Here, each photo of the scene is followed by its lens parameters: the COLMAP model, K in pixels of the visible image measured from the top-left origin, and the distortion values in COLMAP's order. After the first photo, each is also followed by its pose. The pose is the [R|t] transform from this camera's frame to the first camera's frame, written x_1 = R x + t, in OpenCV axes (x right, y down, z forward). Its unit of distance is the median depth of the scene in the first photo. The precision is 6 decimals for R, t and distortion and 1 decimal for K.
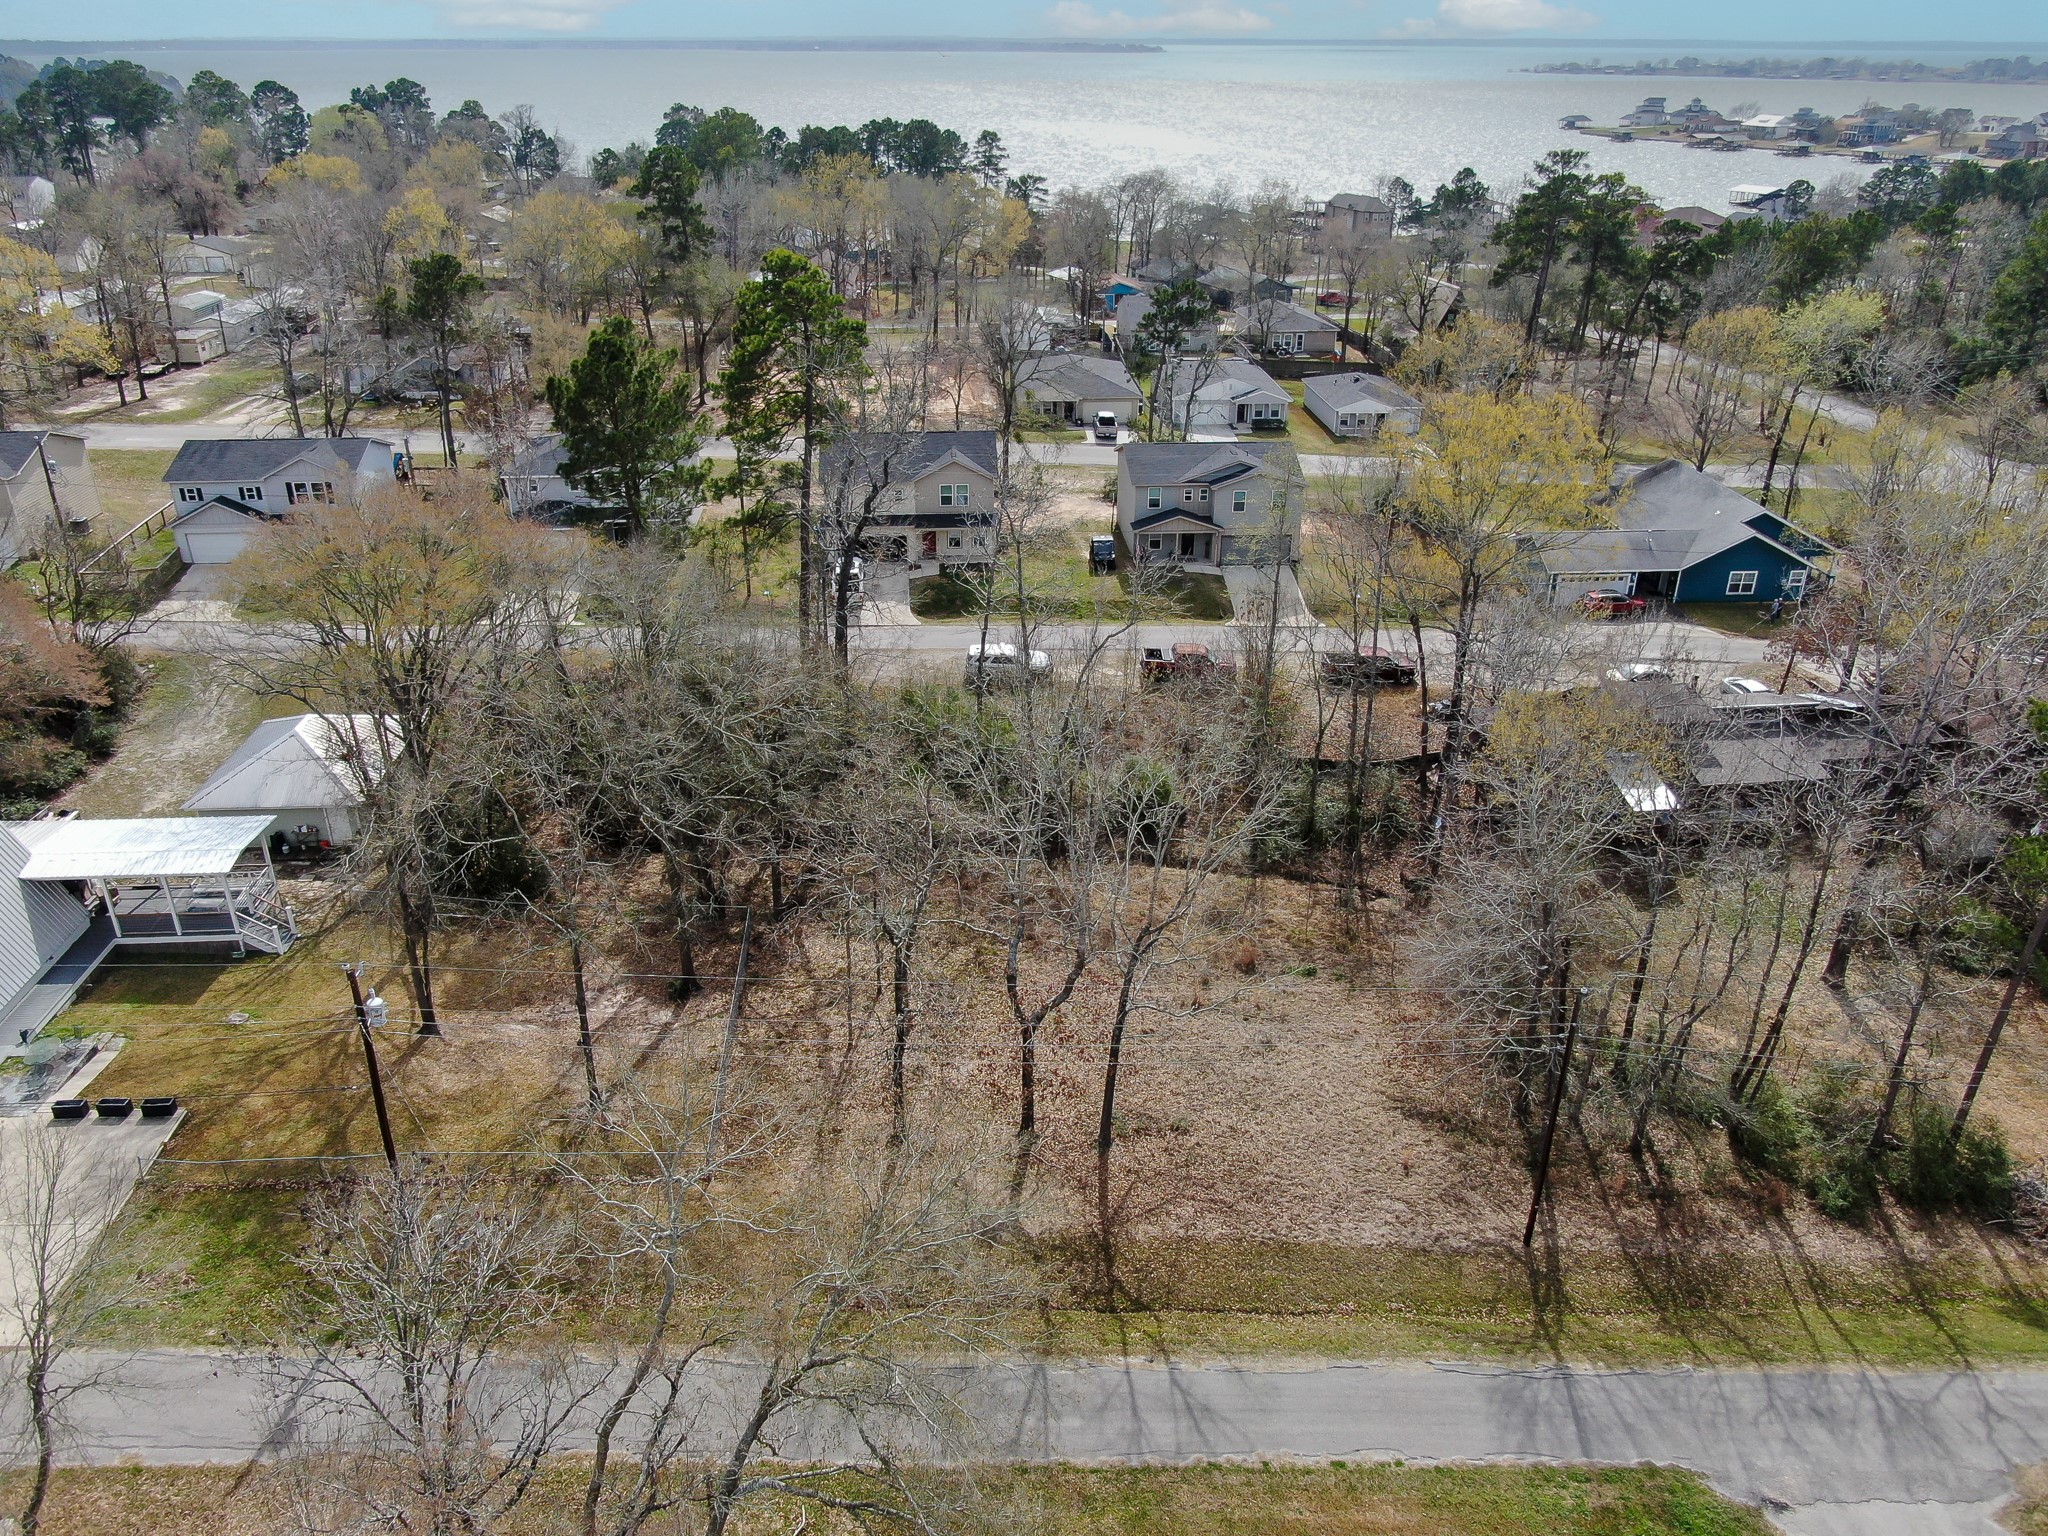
lens RADIAL K [[1489.7, 0, 1024.0], [0, 1489.7, 768.0], [0, 0, 1]] dist [-0.009150, -0.004093]
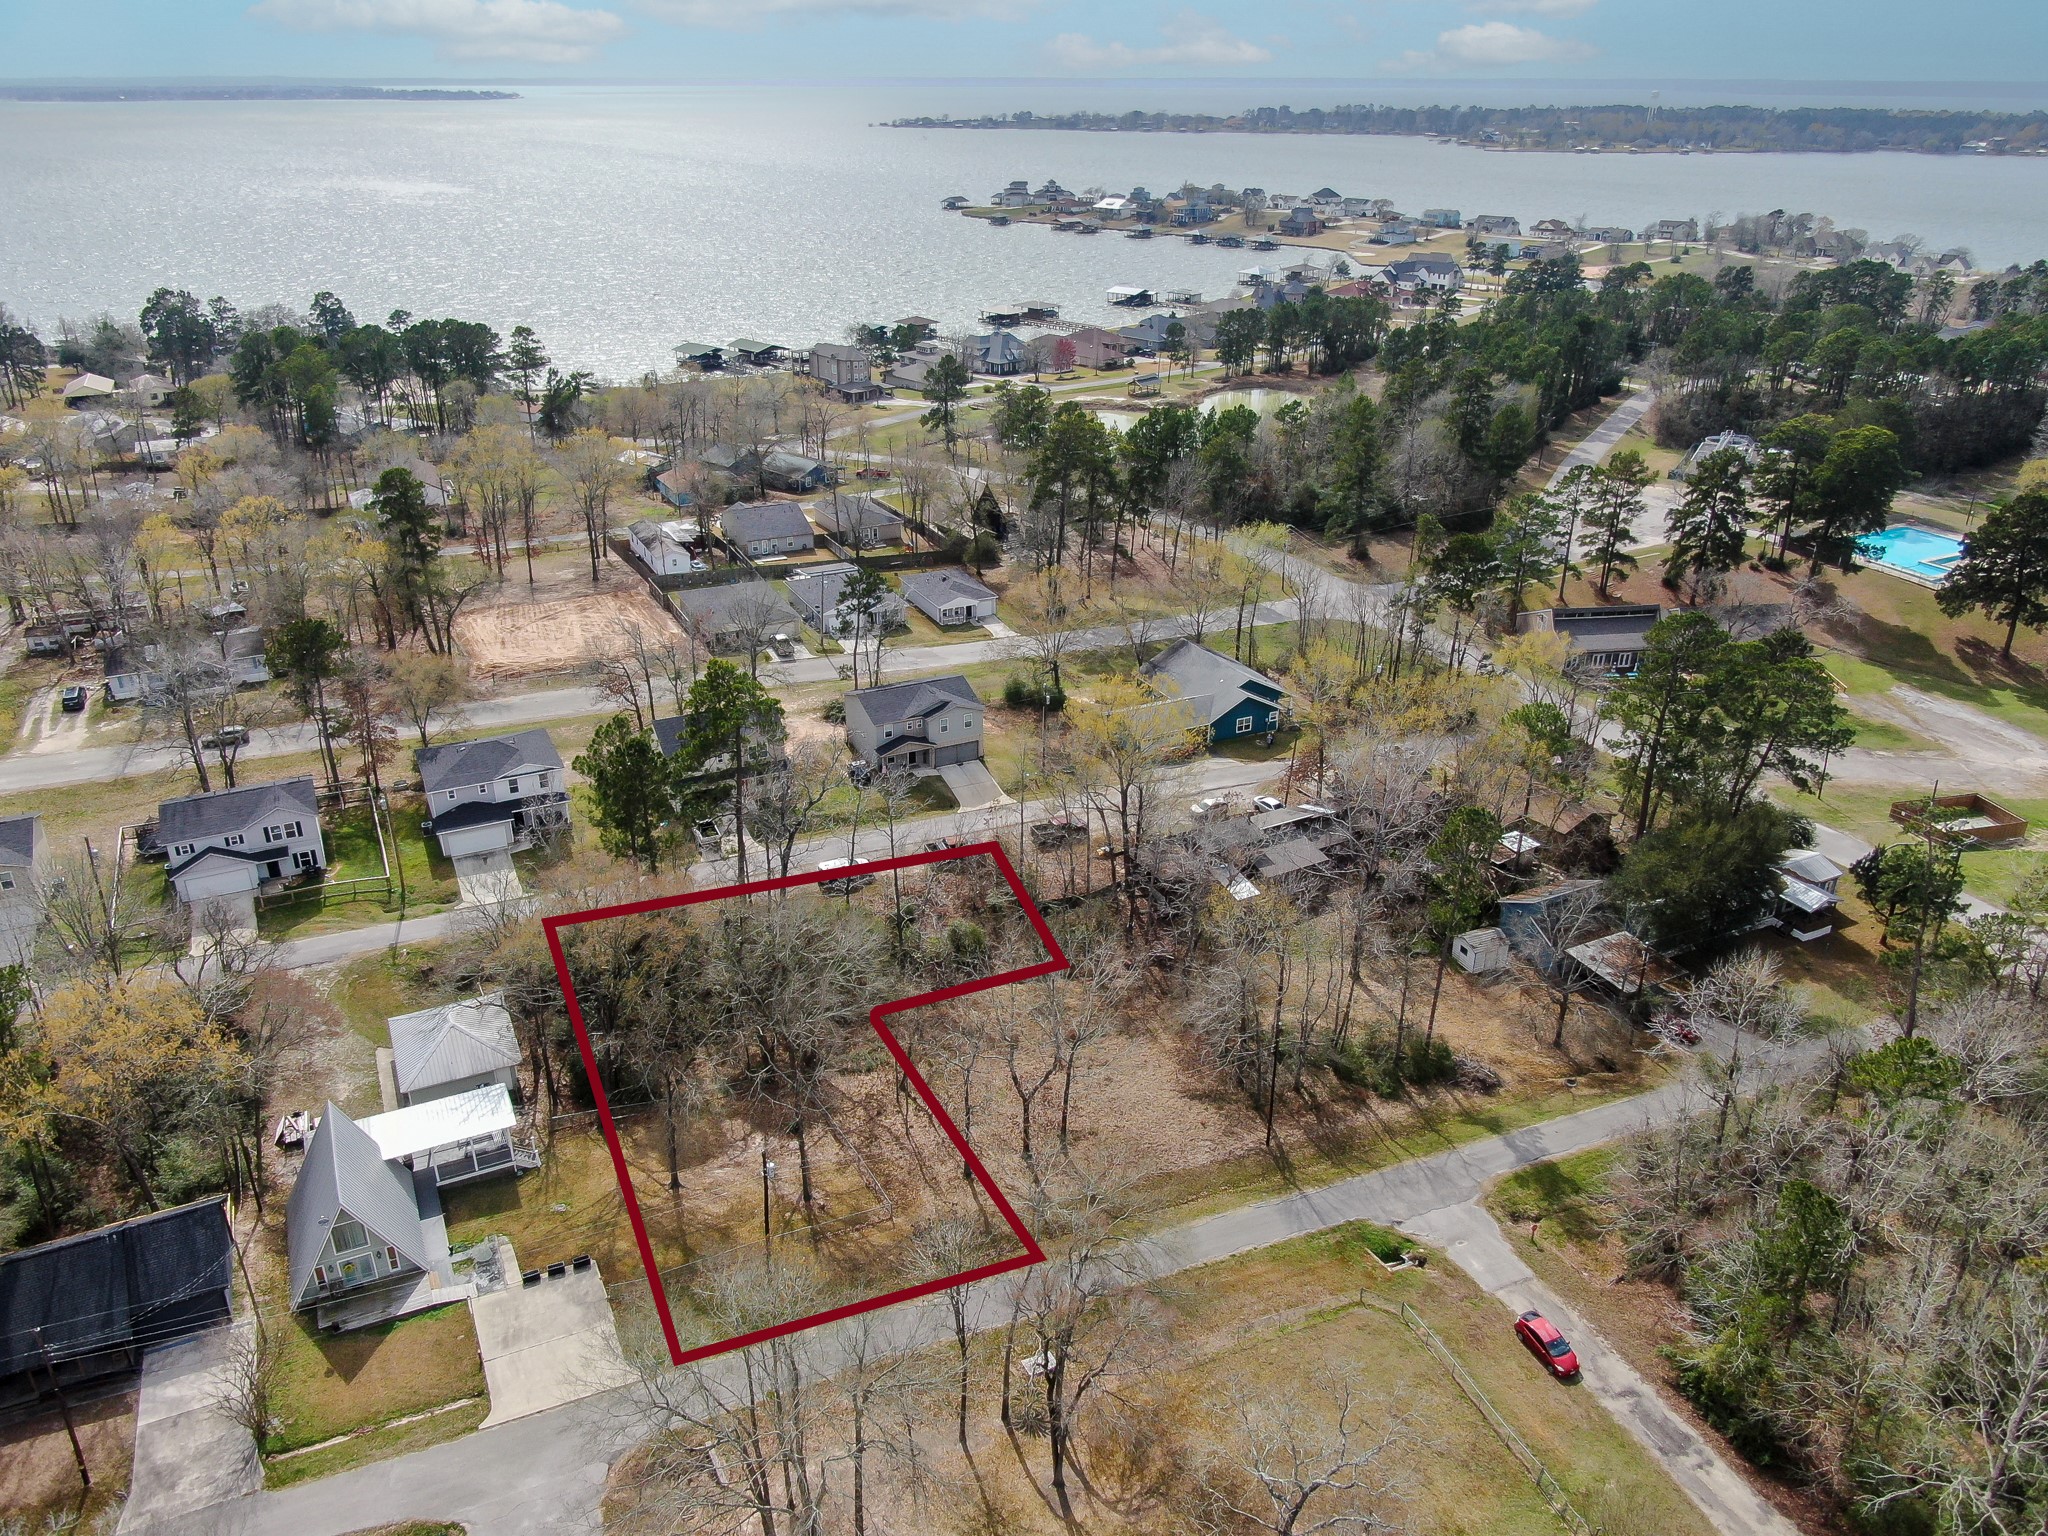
lens RADIAL K [[1483.6, 0, 1024.0], [0, 1483.6, 768.0], [0, 0, 1]] dist [-0.008521, 0.005743]
pose [[0.924344, -0.160253, 0.346277, -0.518002], [0.165983, 0.986040, 0.013256, -0.241883], [-0.343567, 0.045223, 0.938039, -0.725886]]
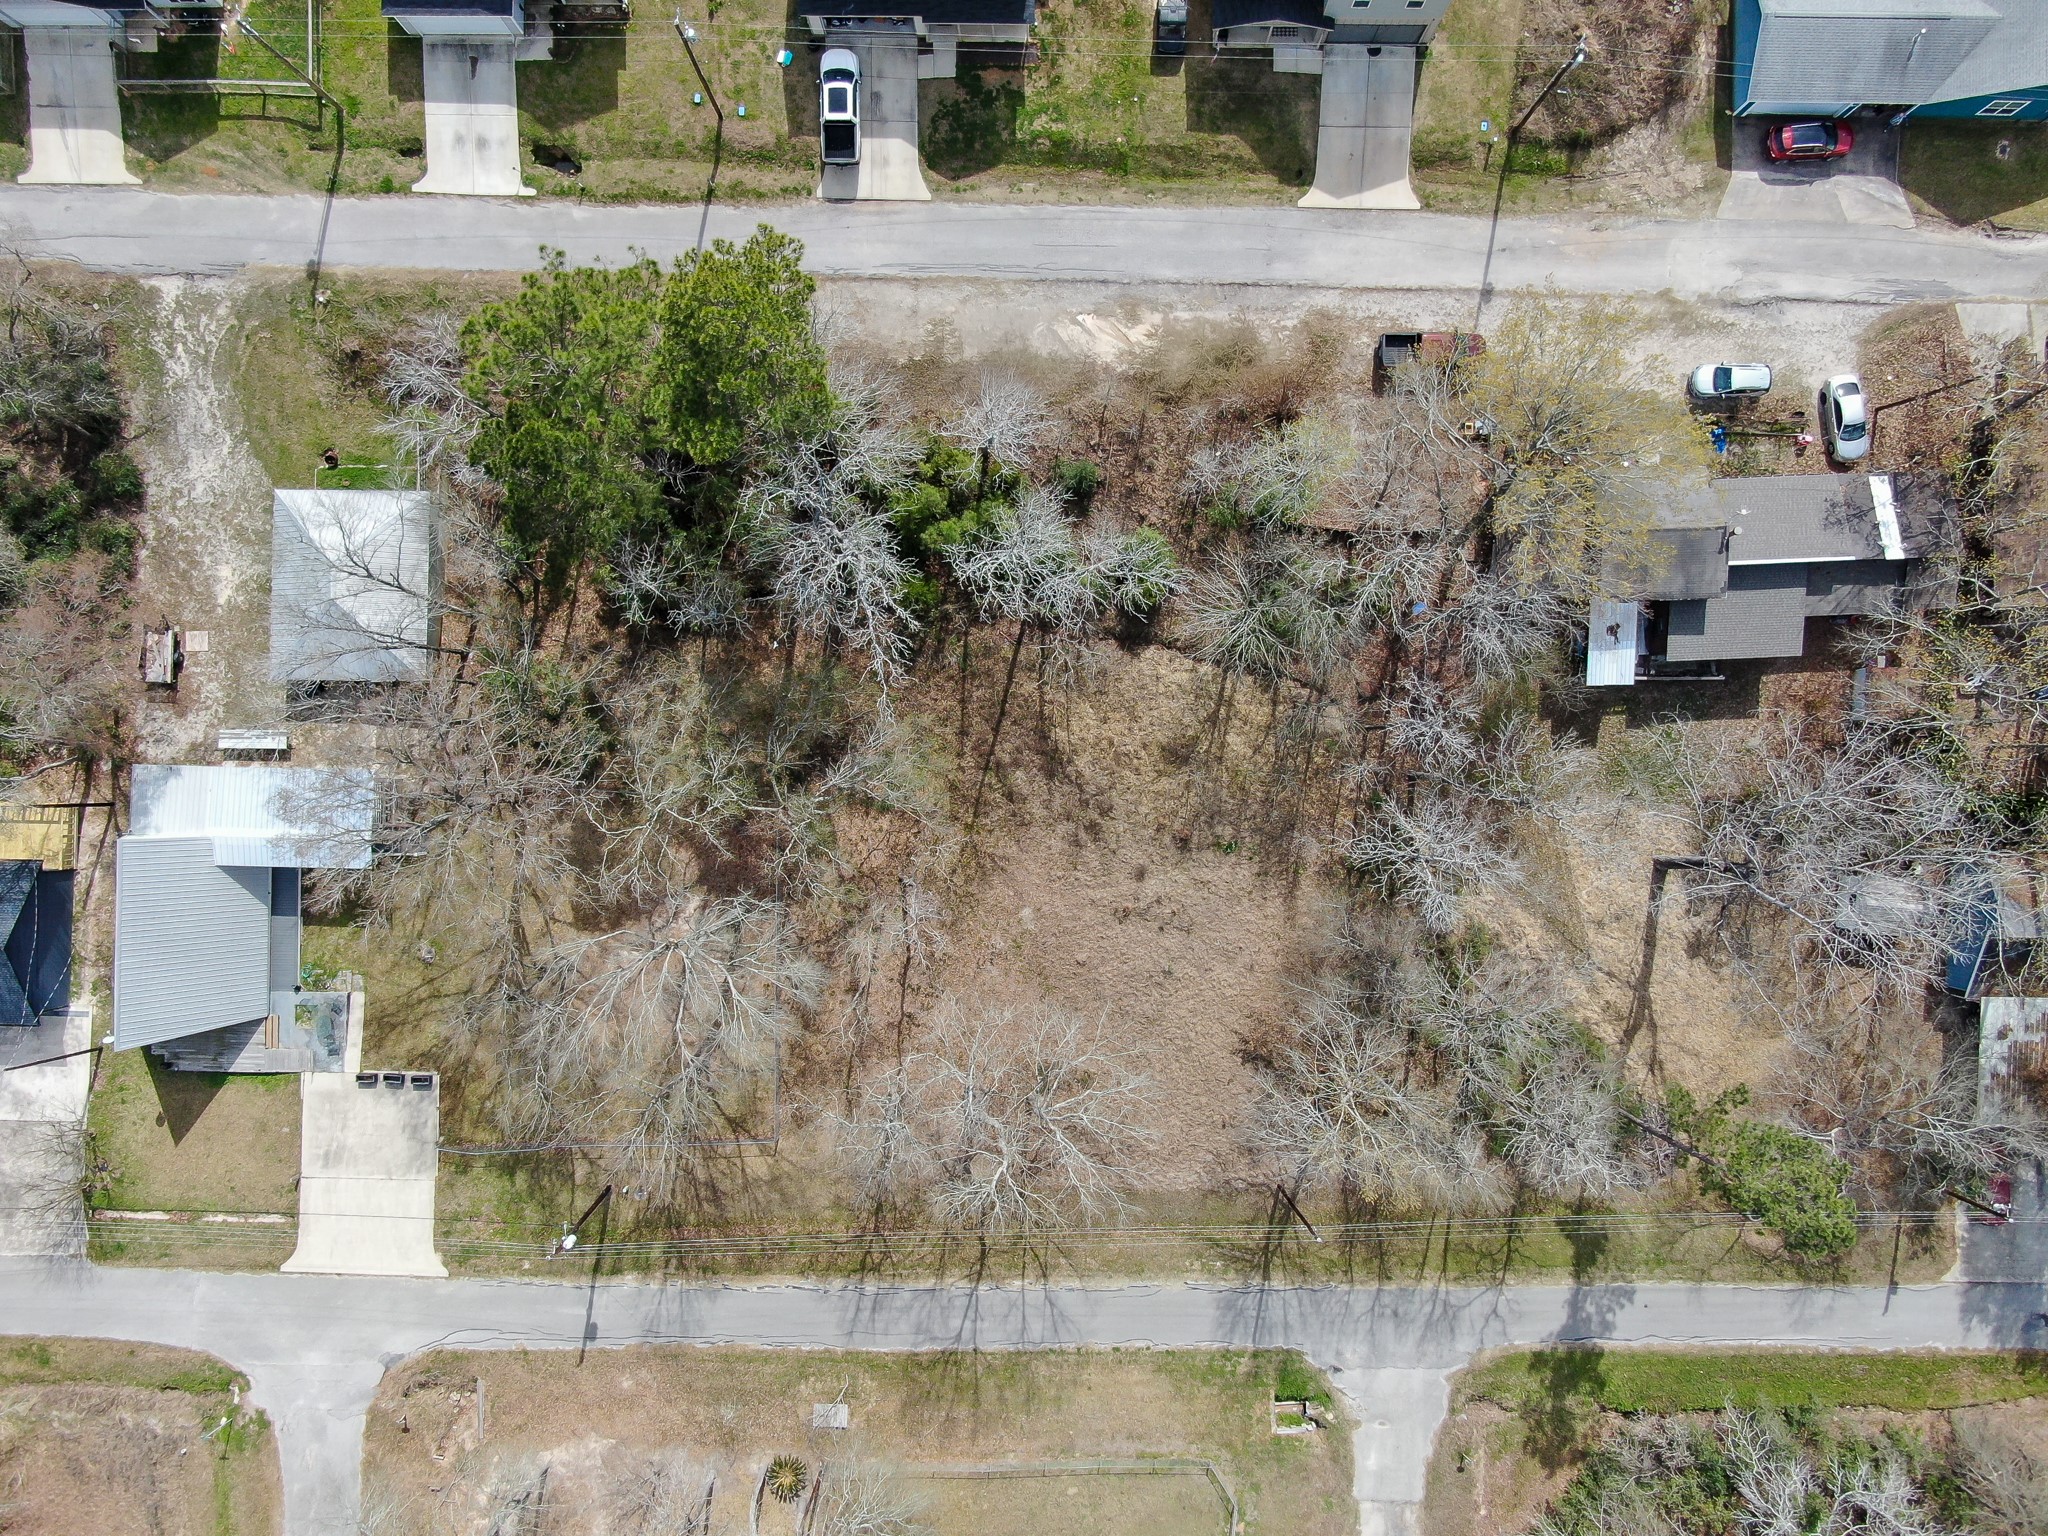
lens RADIAL K [[1489.7, 0, 1024.0], [0, 1489.7, 768.0], [0, 0, 1]] dist [-0.009150, -0.004093]
pose [[0.996413, 0.082949, -0.016755, 0.037414], [-0.021492, 0.439554, 0.897959, -1.119722], [0.081850, -0.894378, 0.439760, 0.557992]]
